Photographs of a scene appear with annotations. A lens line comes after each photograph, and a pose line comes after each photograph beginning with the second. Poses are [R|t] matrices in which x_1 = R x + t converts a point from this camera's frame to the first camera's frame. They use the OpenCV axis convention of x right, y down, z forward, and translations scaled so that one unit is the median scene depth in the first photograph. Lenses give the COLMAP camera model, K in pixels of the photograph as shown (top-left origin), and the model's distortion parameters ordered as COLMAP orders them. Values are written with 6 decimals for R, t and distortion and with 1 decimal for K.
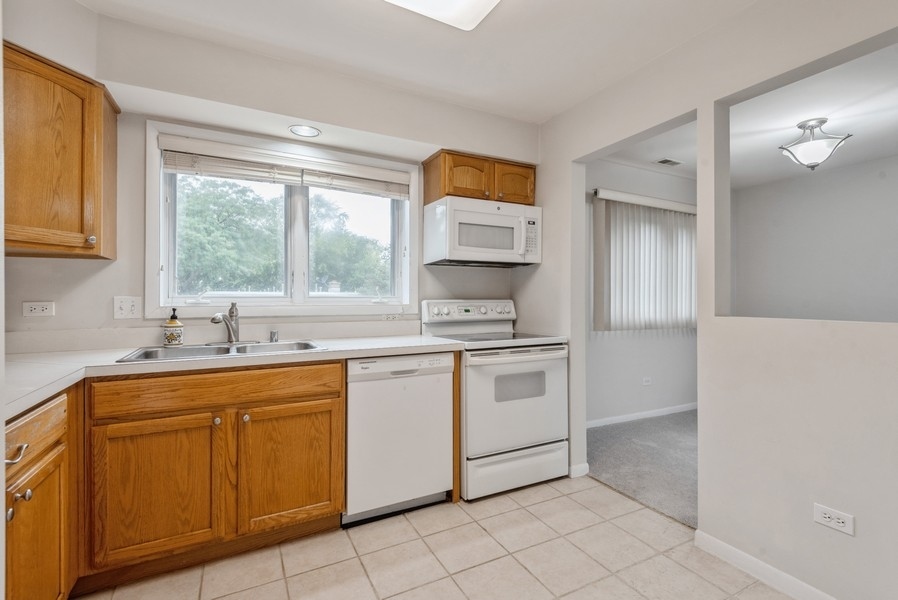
lens RADIAL K [[414.3, 0, 450.4], [0, 414.3, 299.5], [0, 0, 1]] dist [0.003937, -0.000734]
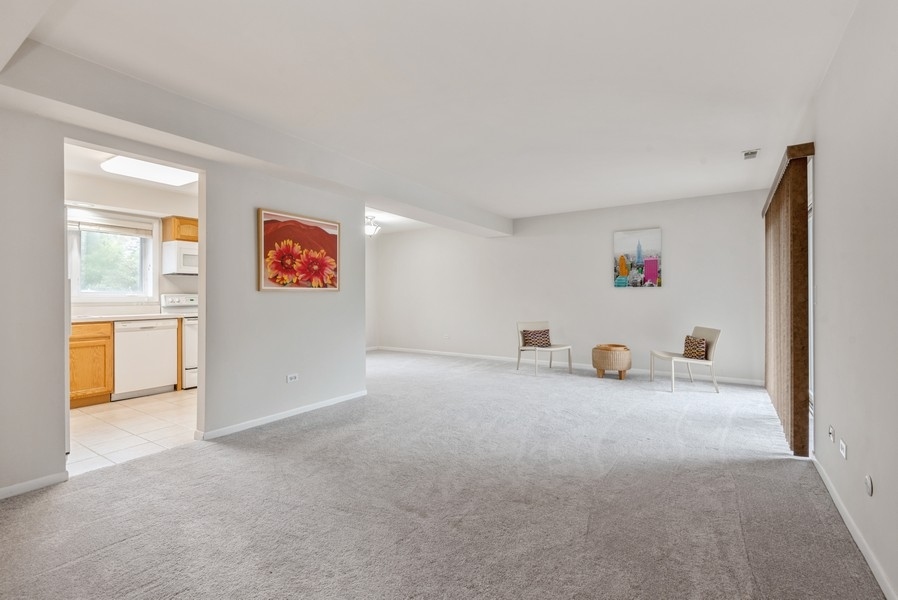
lens RADIAL K [[414.3, 0, 455.2], [0, 414.3, 297.5], [0, 0, 1]] dist [0.003937, -0.000734]
pose [[0.874835, -0.003723, 0.484406, 0.194849], [0.004631, 0.999989, -0.000678, 0.025069], [-0.484398, 0.002836, 0.874843, -1.339397]]
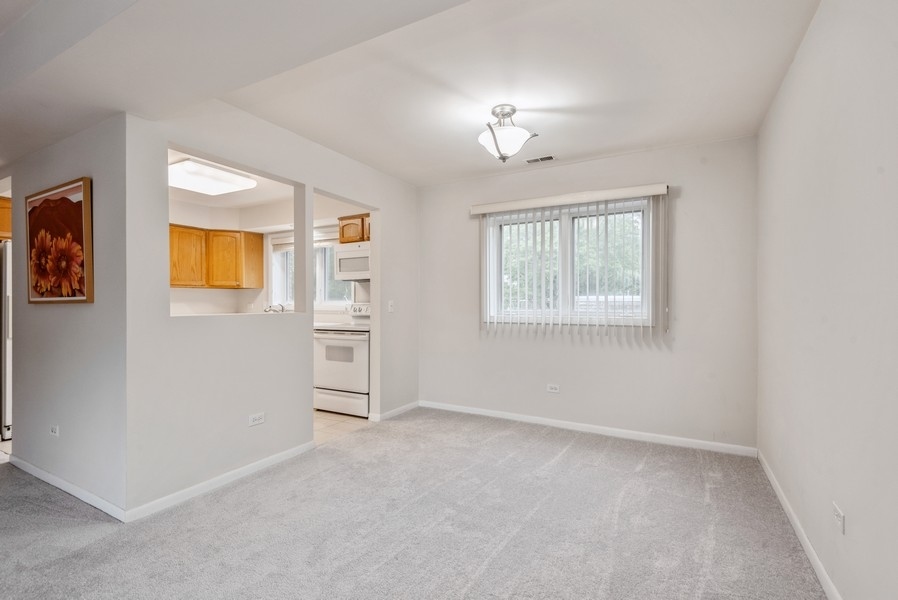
lens RADIAL K [[414.3, 0, 445.9], [0, 414.3, 303.5], [0, 0, 1]] dist [0.003937, -0.000734]
pose [[0.548445, -0.000108, -0.836186, 1.709837], [0.003115, 0.999993, 0.001914, 0.001470], [0.836181, -0.003655, 0.548442, 0.406434]]
